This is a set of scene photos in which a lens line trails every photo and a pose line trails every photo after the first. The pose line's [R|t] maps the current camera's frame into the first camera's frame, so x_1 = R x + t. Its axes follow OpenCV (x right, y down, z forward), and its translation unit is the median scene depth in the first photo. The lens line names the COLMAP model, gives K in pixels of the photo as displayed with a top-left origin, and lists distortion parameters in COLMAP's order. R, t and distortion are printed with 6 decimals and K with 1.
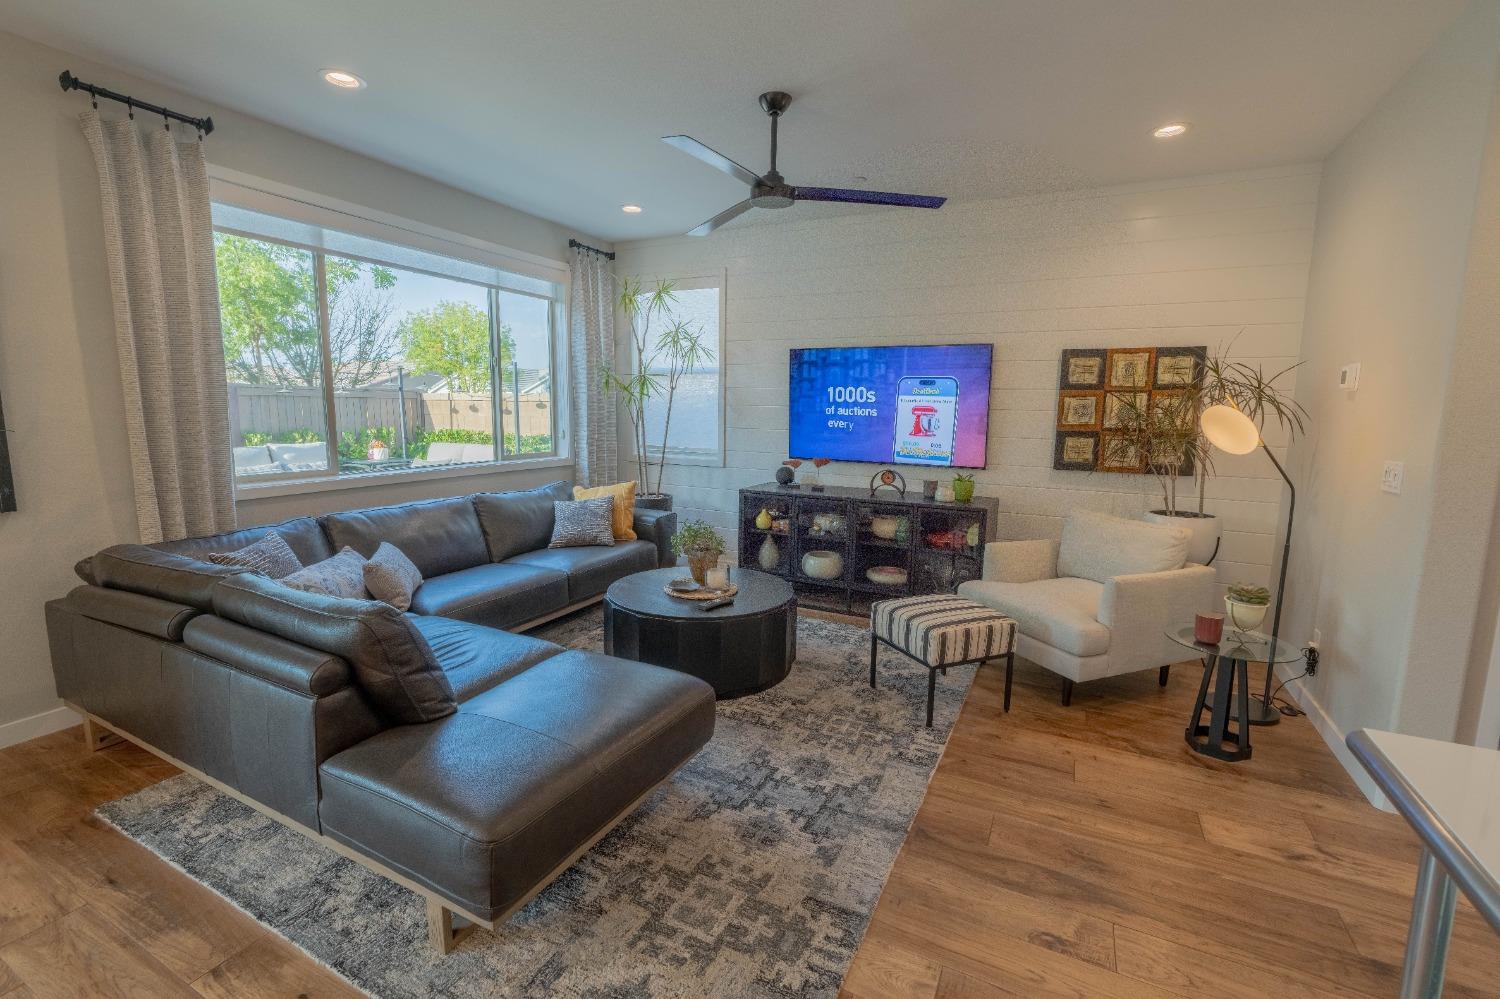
lens RADIAL K [[653.6, 0, 748.3], [0, 653.6, 503.8], [0, 0, 1]] dist [-0.008913, 0.001321]
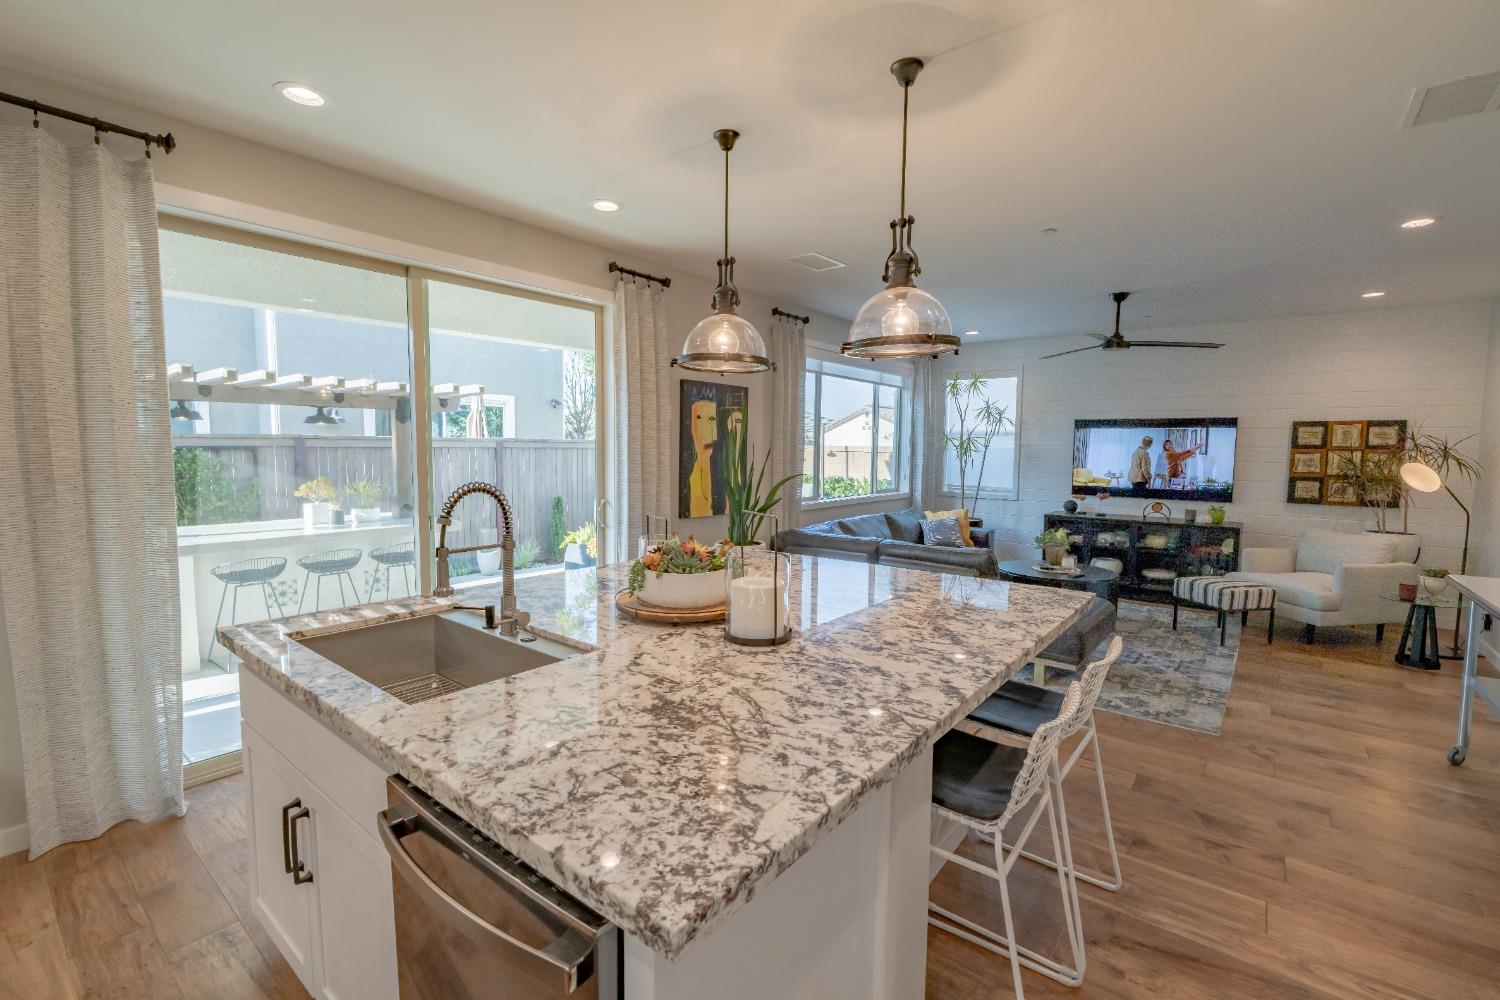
lens RADIAL K [[653.6, 0, 750.1], [0, 653.6, 501.6], [0, 0, 1]] dist [-0.008913, 0.001321]
pose [[0.979319, 0.014086, -0.201834, -0.440033], [-0.027575, 0.997557, -0.064180, 0.074940], [0.200437, 0.068418, 0.977315, -0.699531]]
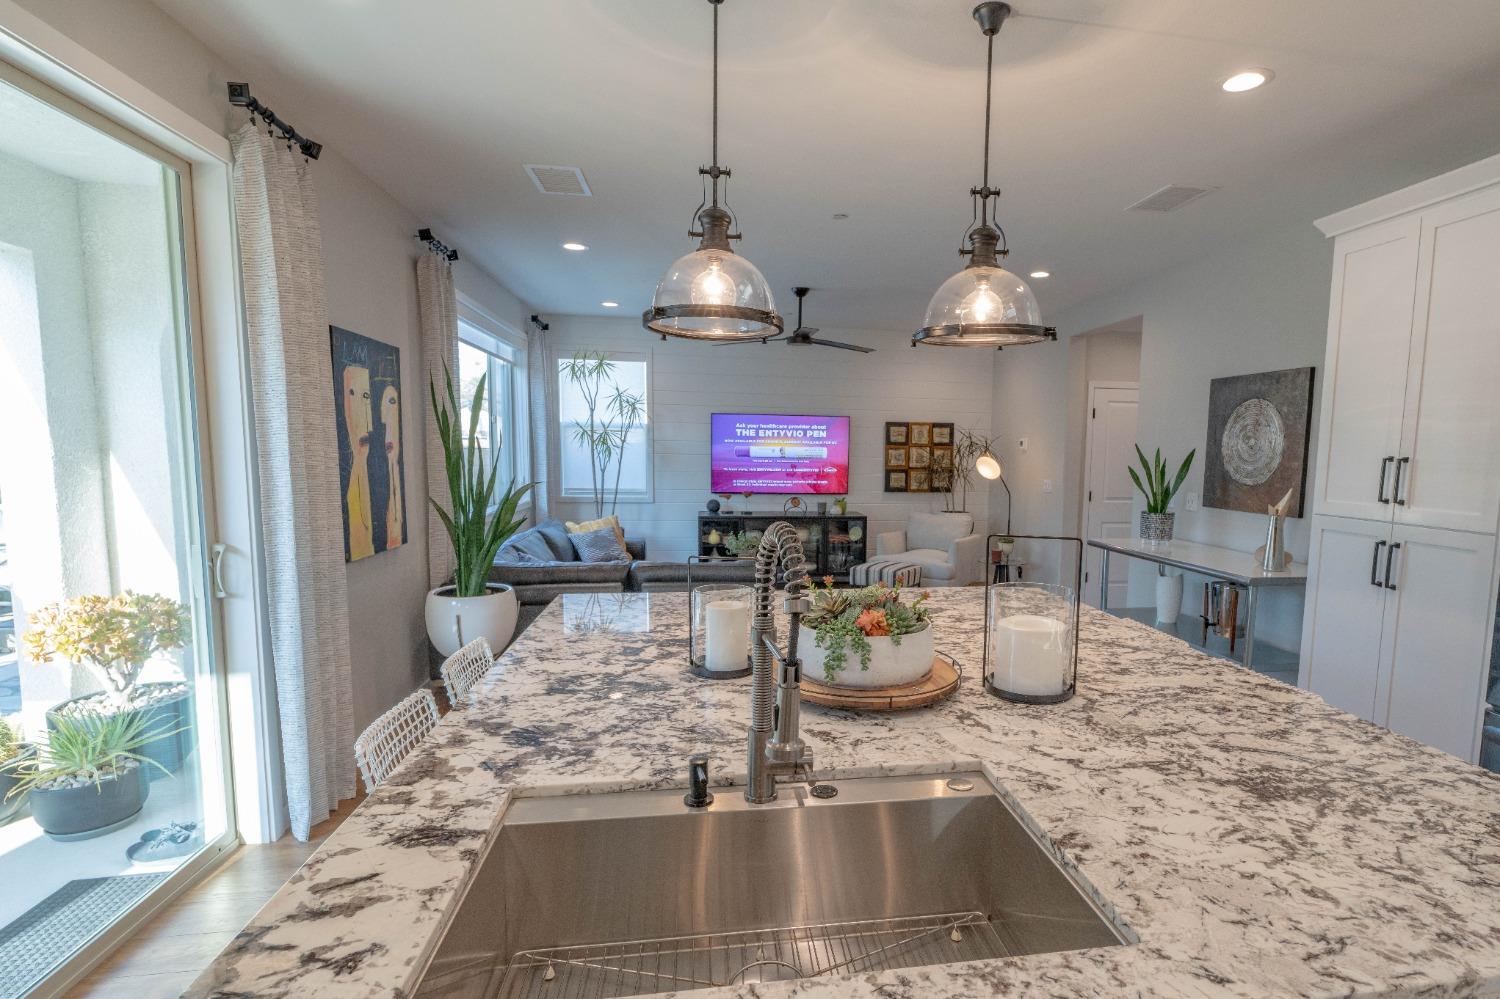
lens RADIAL K [[759.9, 0, 831.0], [0, 759.9, 530.1], [0, 0, 1]] dist [-0.004231, 0.000189]
pose [[0.802061, -0.065470, 0.593643, -0.872606], [0.083638, 0.996491, -0.003104, 0.041418], [-0.591357, 0.052141, 0.804723, -0.520575]]
